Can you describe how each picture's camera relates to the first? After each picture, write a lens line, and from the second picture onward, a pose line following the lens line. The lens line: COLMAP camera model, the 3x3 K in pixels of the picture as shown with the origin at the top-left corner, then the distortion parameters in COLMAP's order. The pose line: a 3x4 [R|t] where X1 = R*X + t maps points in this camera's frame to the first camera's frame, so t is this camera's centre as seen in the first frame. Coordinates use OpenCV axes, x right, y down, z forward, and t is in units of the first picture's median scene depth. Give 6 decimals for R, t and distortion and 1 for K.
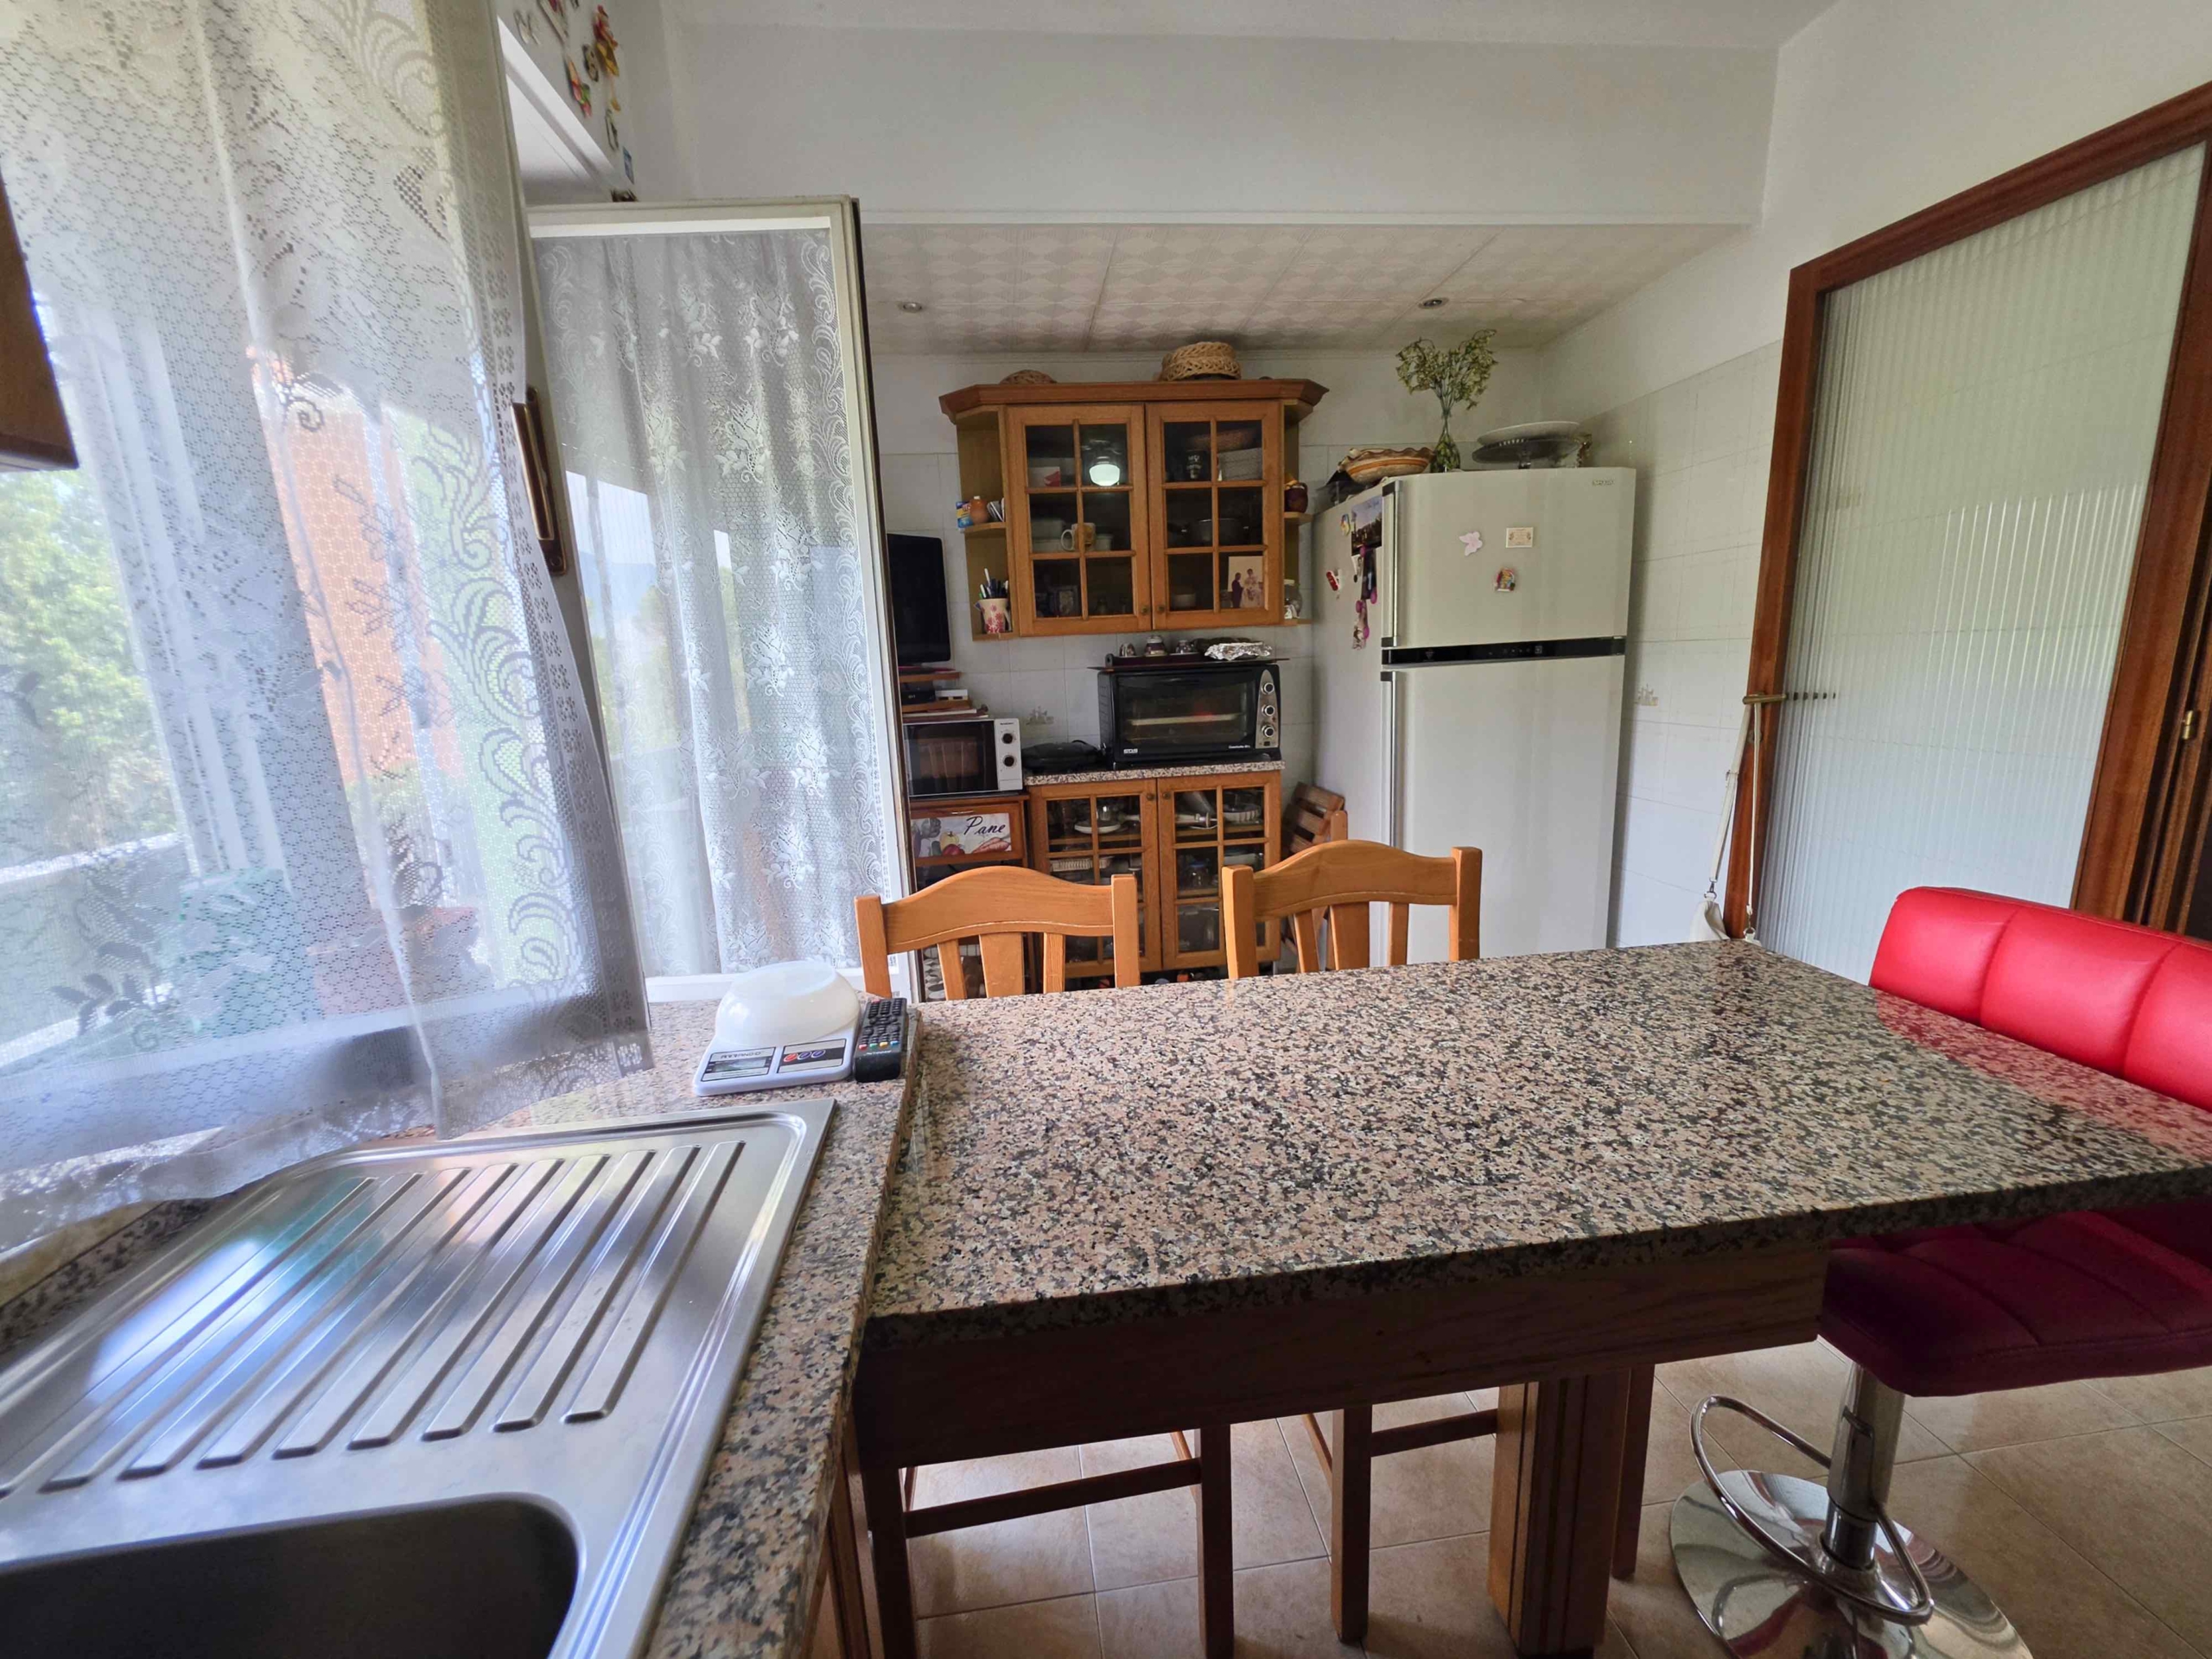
lens RADIAL K [[890.9, 0, 1094.4], [0, 890.9, 847.9], [0, 0, 1]] dist [-0.002151, -0.001609]
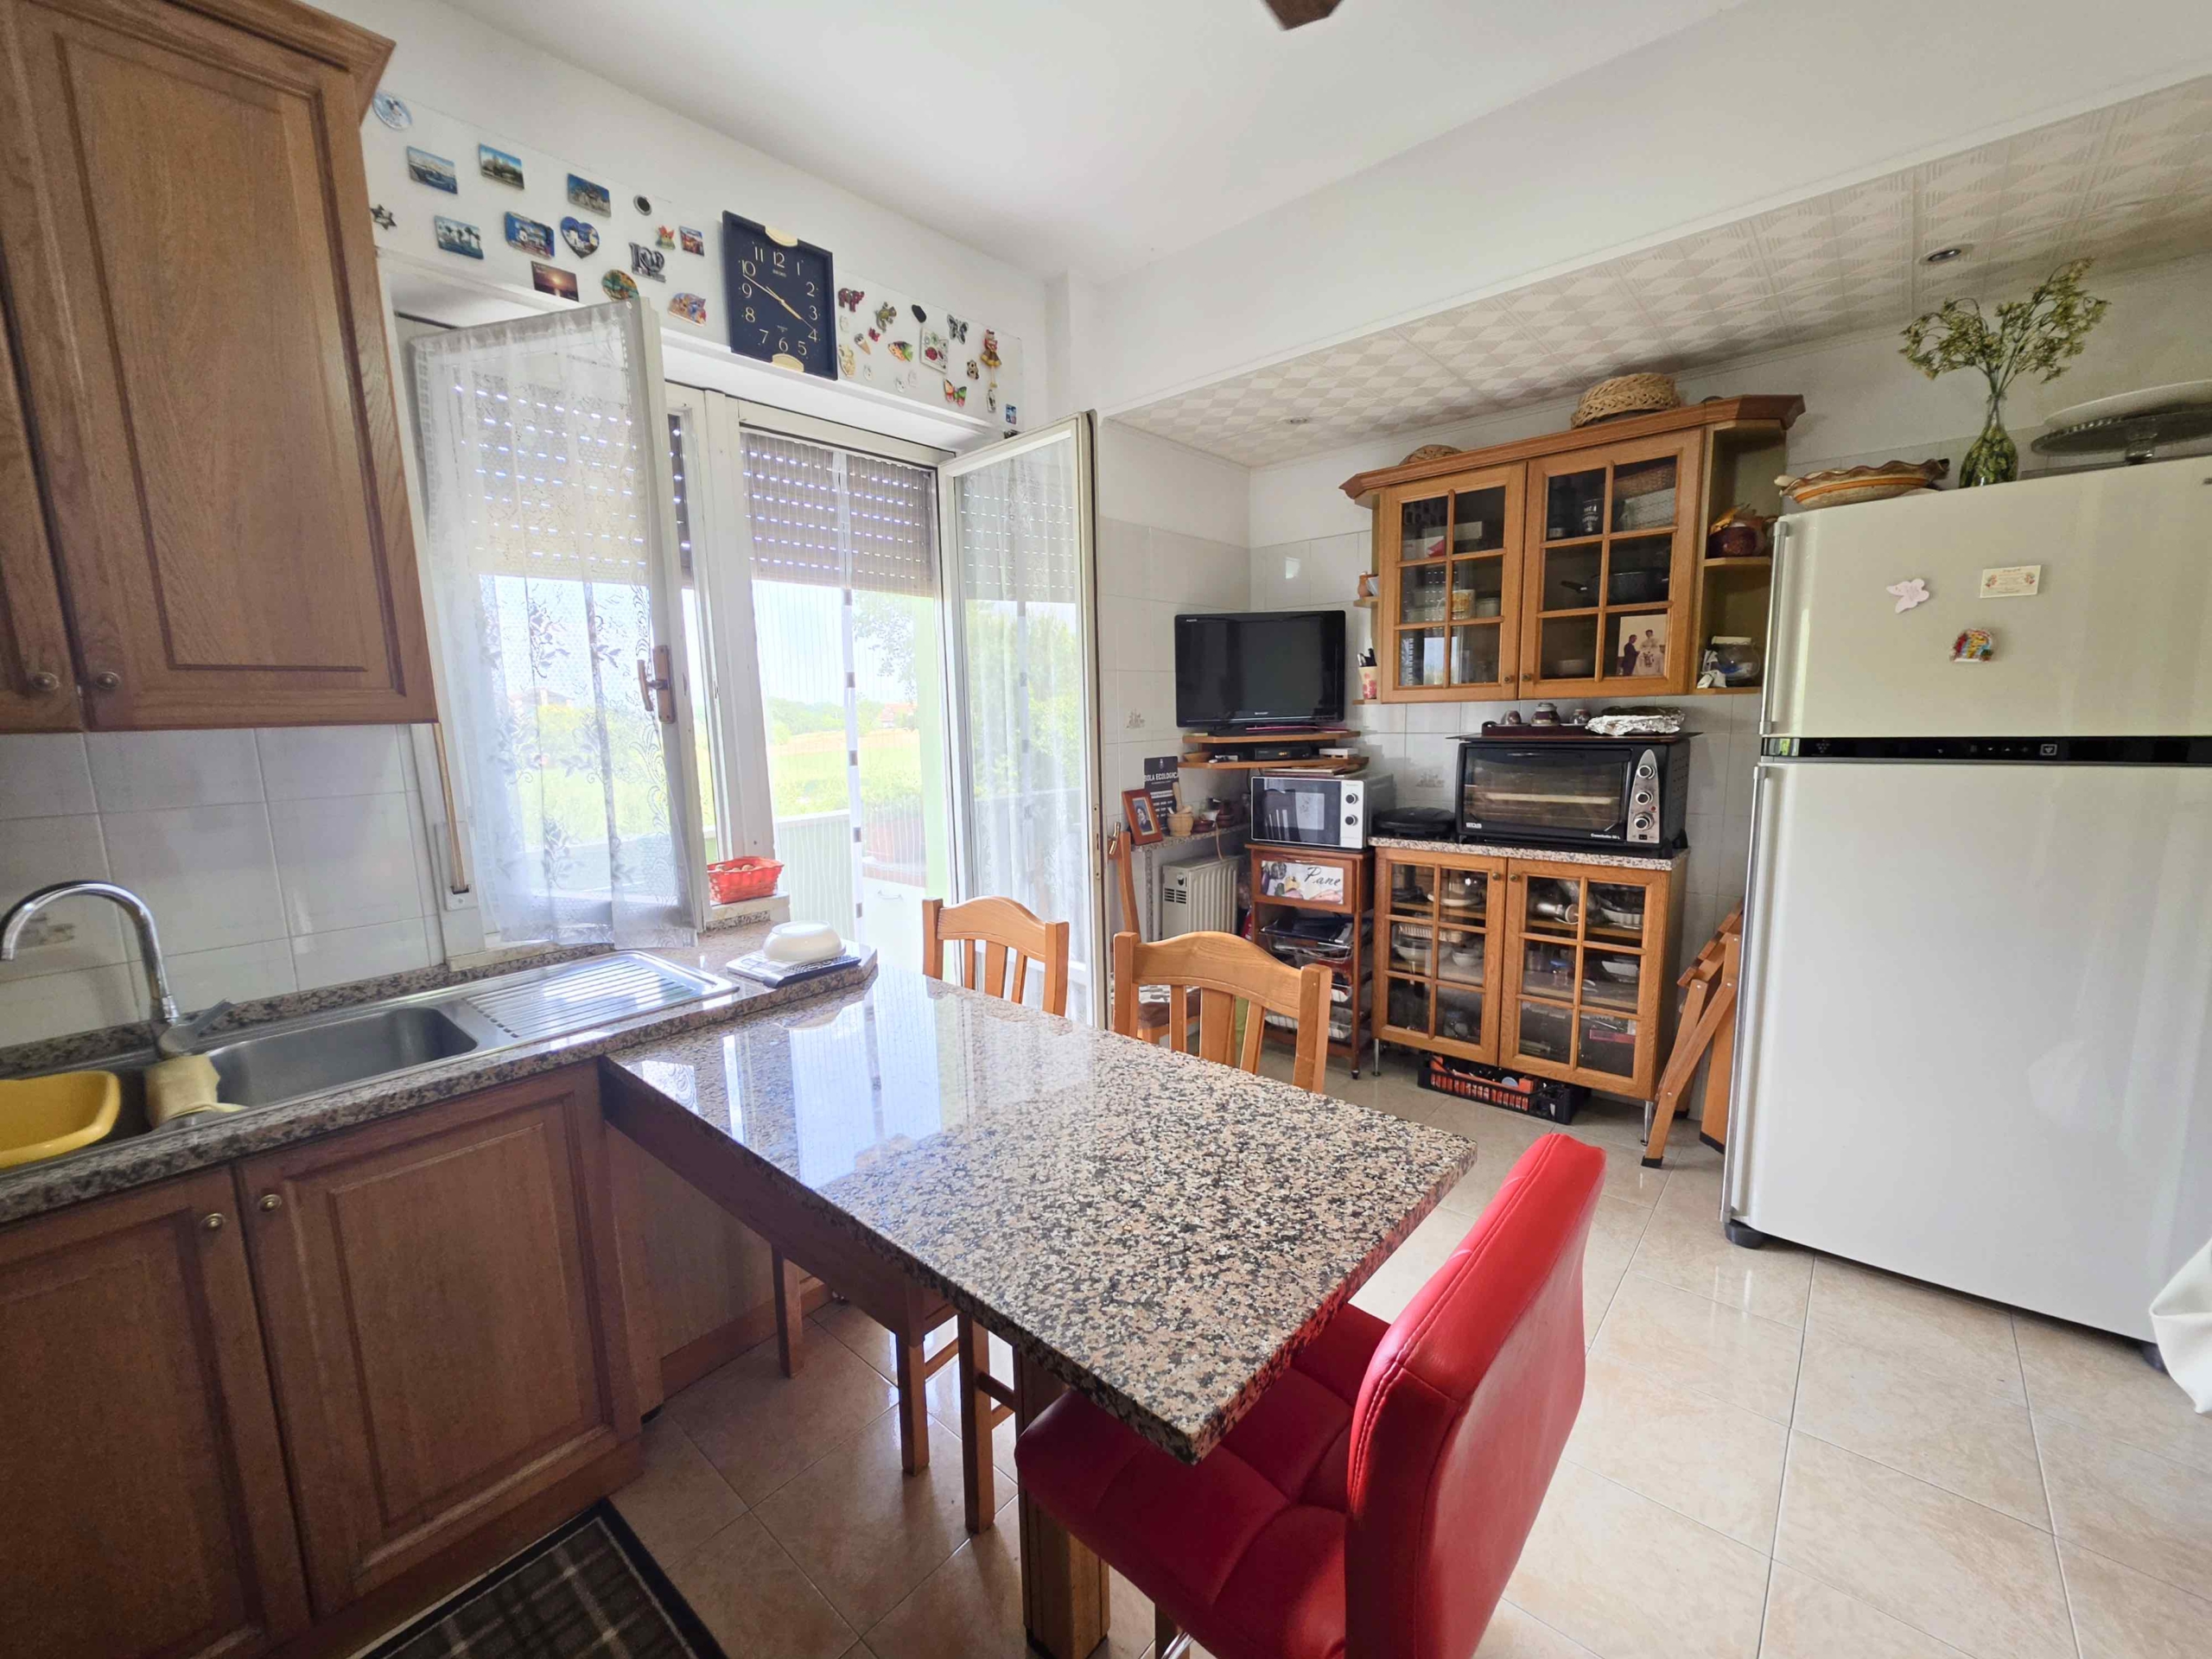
lens RADIAL K [[890.9, 0, 1097.6], [0, 890.9, 843.8], [0, 0, 1]] dist [-0.002151, -0.001609]
pose [[0.666435, 0.141616, -0.731990, 0.479677], [-0.158493, 0.986264, 0.046511, -0.071287], [0.728522, 0.085019, 0.679726, 0.065276]]
